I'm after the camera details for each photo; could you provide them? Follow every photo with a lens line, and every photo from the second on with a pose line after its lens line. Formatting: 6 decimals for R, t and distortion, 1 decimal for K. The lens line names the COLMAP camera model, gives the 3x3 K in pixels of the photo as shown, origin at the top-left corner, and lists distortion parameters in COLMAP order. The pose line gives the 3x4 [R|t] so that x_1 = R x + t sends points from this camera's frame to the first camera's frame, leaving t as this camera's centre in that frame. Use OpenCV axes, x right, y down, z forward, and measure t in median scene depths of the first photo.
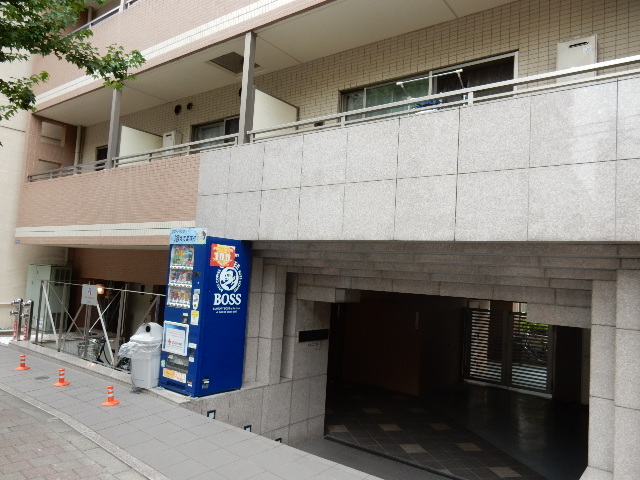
lens RADIAL K [[458.9, 0, 320.0], [0, 458.9, 240.0], [0, 0, 1]] dist [-0.021675, 0.000376]
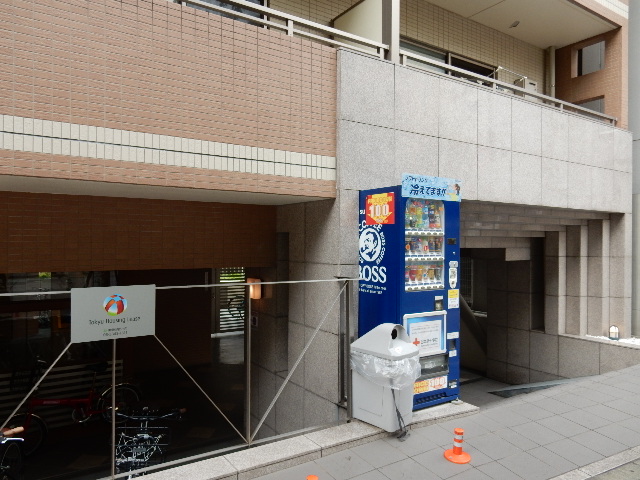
lens RADIAL K [[476.3, 0, 320.0], [0, 476.3, 240.0], [0, 0, 1]] dist [-0.005053, 0.001922]
pose [[0.328765, -0.053748, 0.942881, -1.054846], [-0.066335, 0.994599, 0.079826, 0.024578], [-0.942079, -0.088790, 0.323424, 0.938667]]
